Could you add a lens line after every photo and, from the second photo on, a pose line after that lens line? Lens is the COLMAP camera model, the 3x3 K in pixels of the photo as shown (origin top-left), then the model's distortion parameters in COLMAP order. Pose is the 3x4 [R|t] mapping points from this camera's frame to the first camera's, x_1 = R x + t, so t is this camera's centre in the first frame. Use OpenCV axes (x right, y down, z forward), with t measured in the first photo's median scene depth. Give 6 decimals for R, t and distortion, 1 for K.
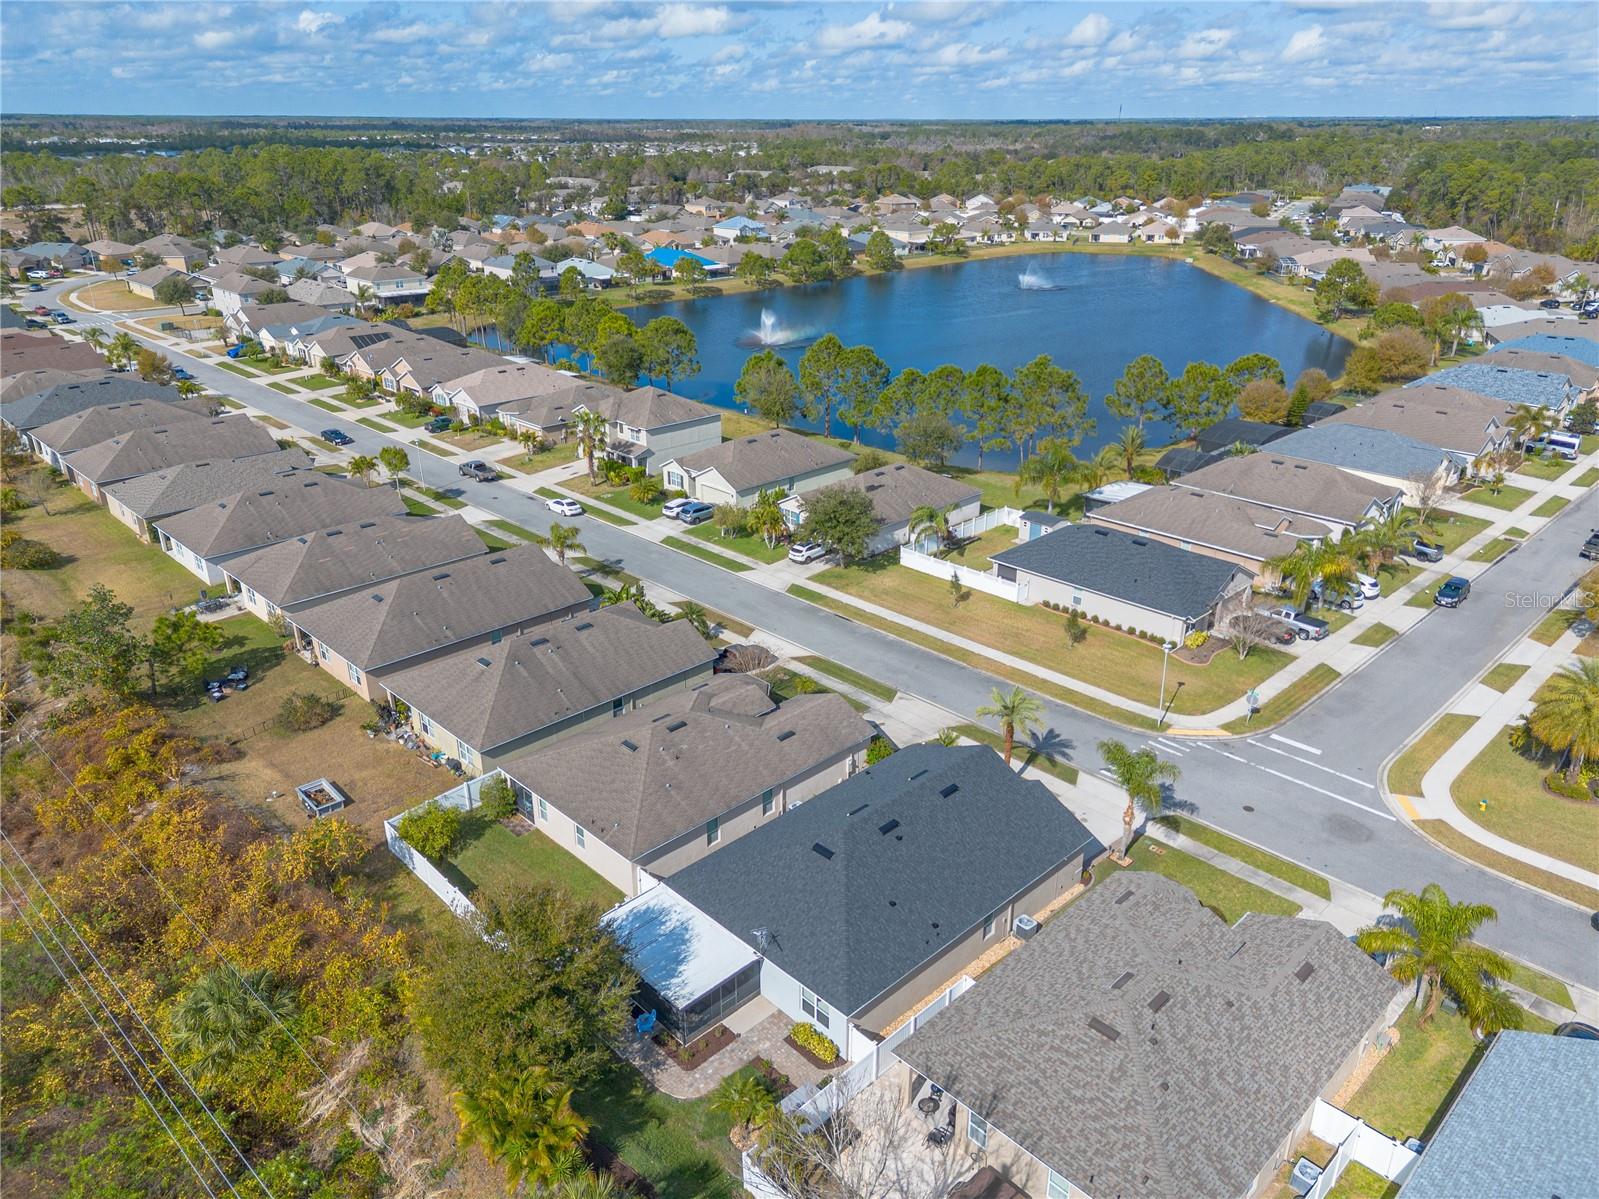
lens RADIAL K [[1125.8, 0, 799.5], [0, 1125.8, 599.5], [0, 0, 1]] dist [0.054346, -0.035441]
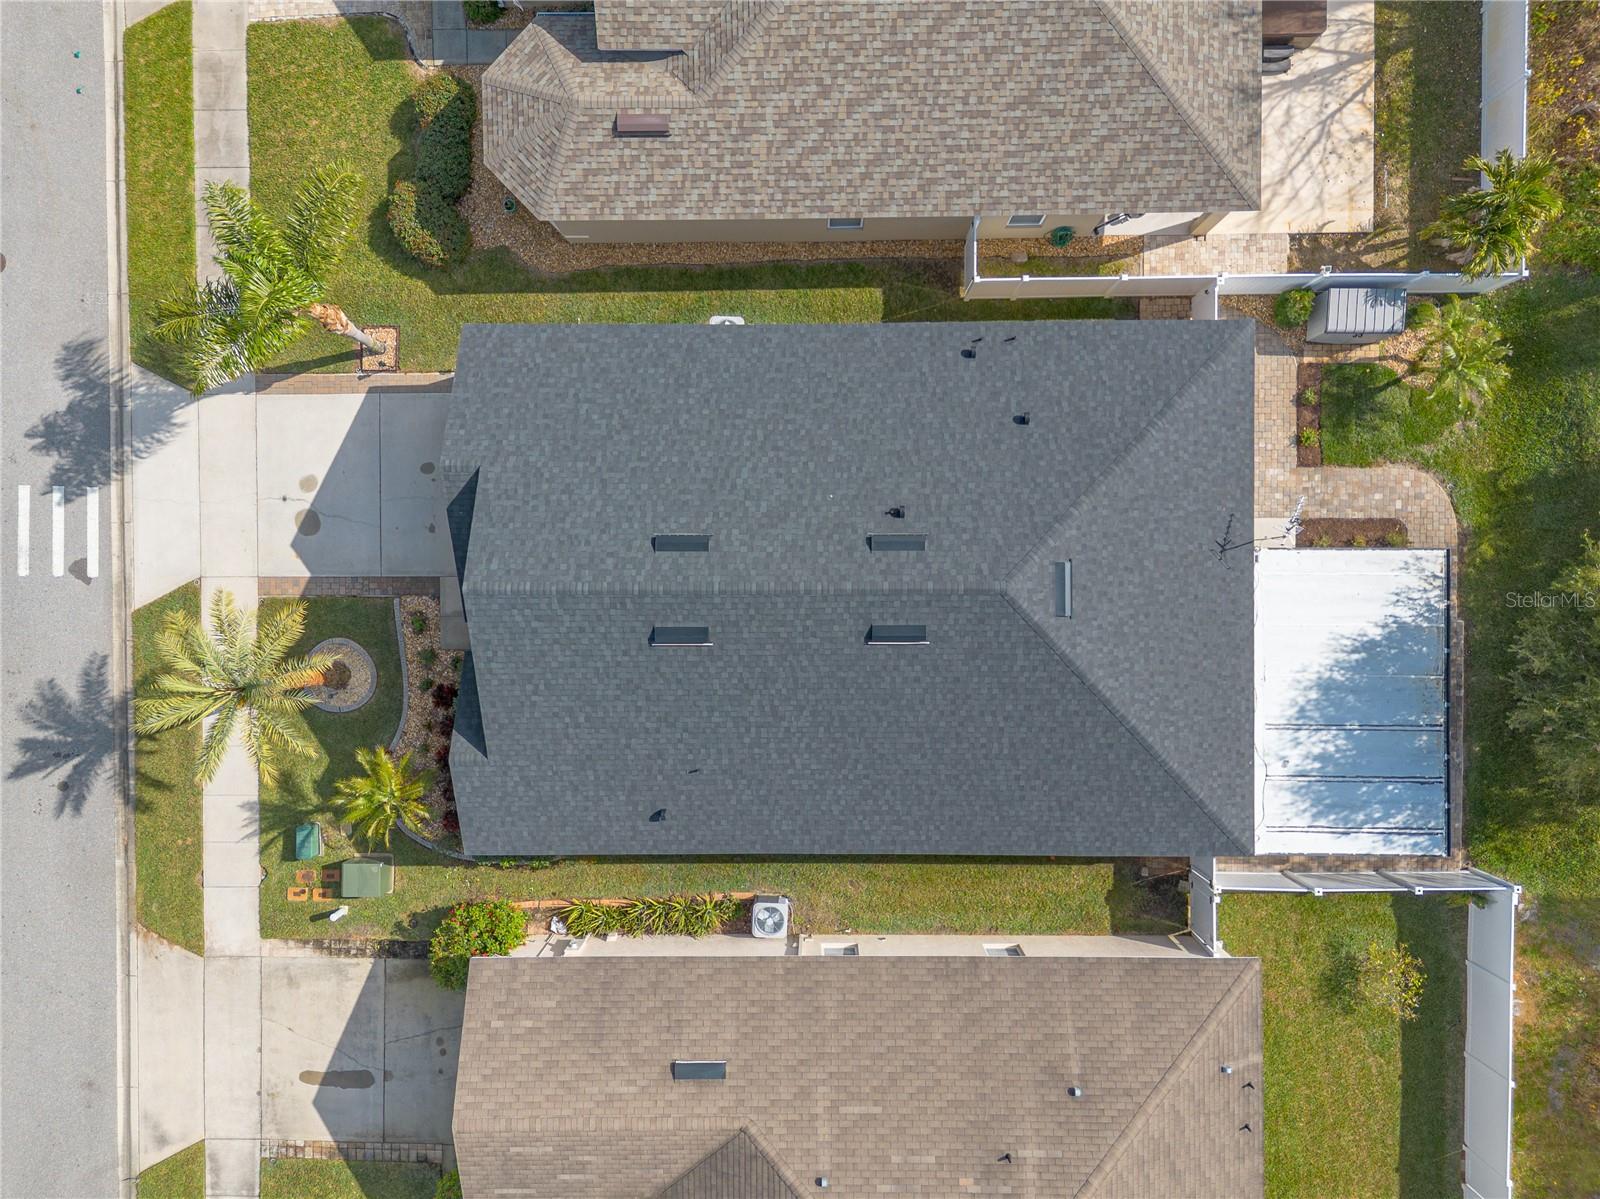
lens RADIAL K [[1119.8, 0, 797.9], [0, 1119.8, 609.3], [0, 0, 1]] dist [0.081187, -0.088550]
pose [[-0.716549, -0.697530, 0.002912, 0.046532], [0.281423, -0.285271, 0.916199, -0.115412], [-0.638246, 0.657322, 0.400712, 0.459461]]
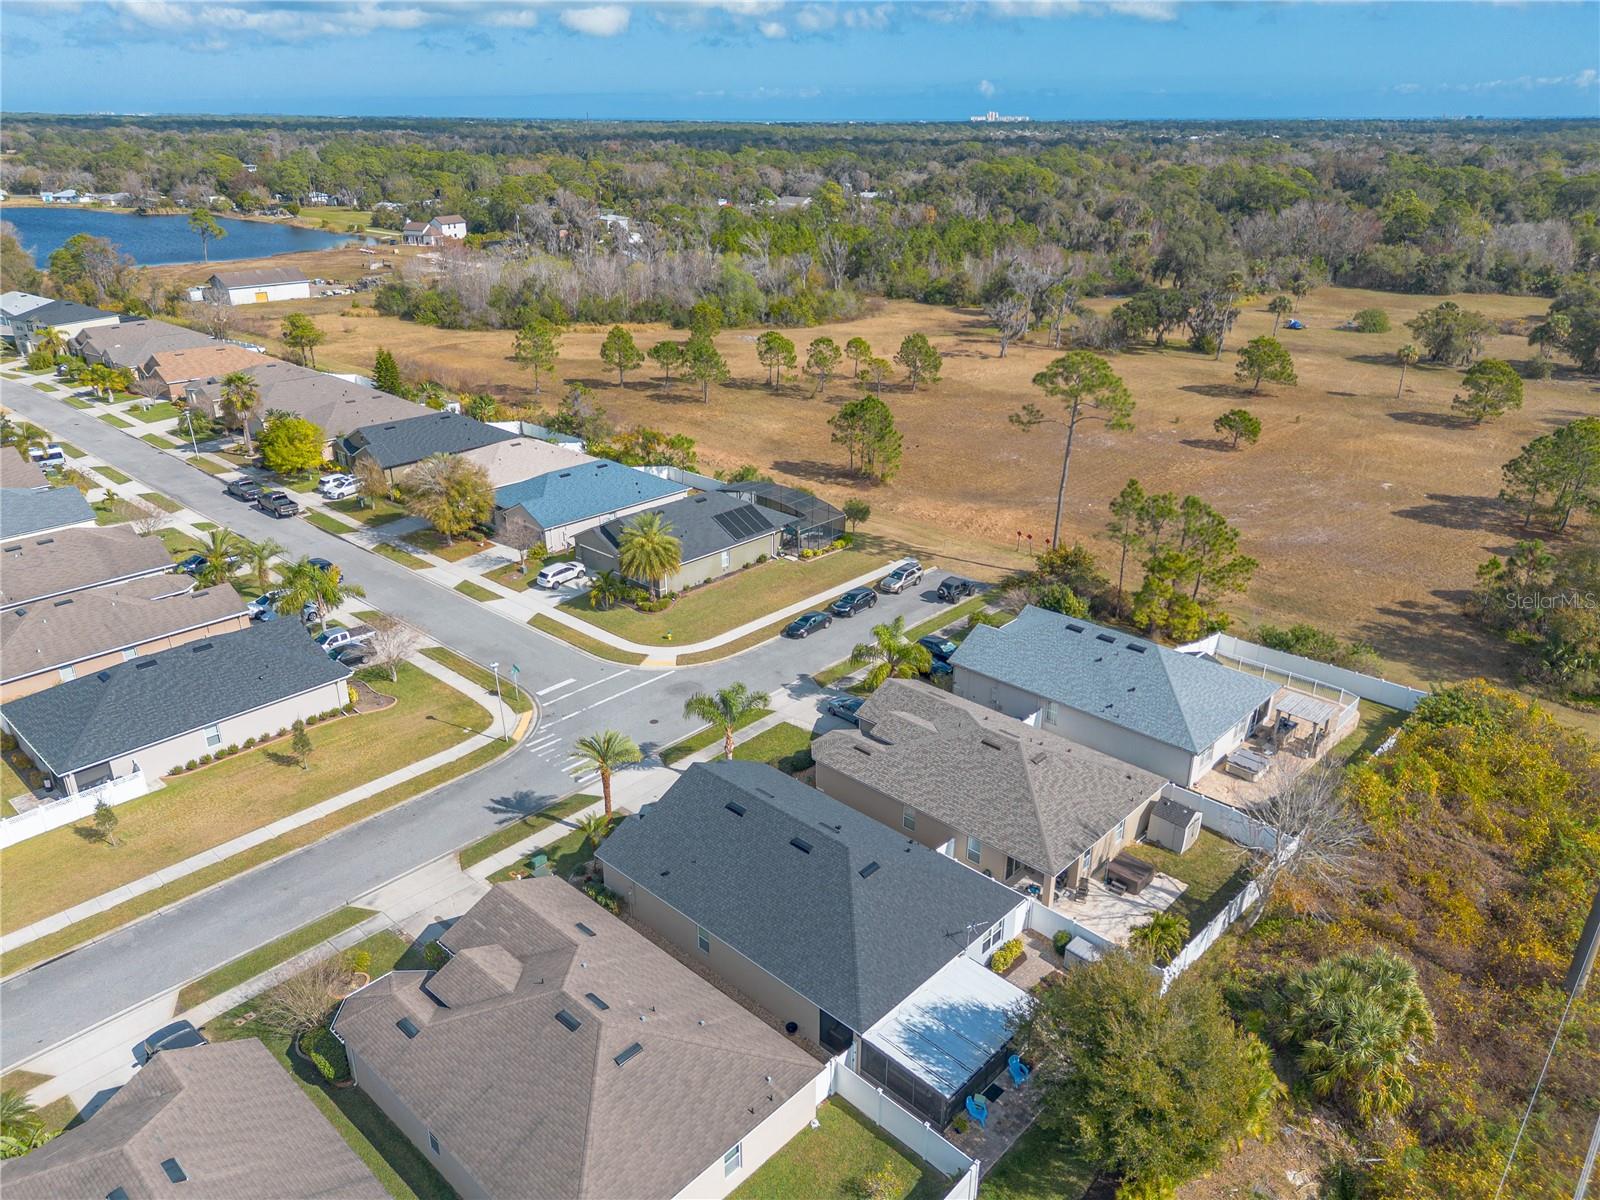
lens RADIAL K [[1119.8, 0, 797.9], [0, 1119.8, 609.8], [0, 0, 1]] dist [0.081187, -0.088550]
pose [[-0.040058, -0.399315, 0.915938, -0.418729], [0.387151, 0.838866, 0.382646, -0.199922], [-0.921146, 0.369935, 0.120991, 0.437447]]
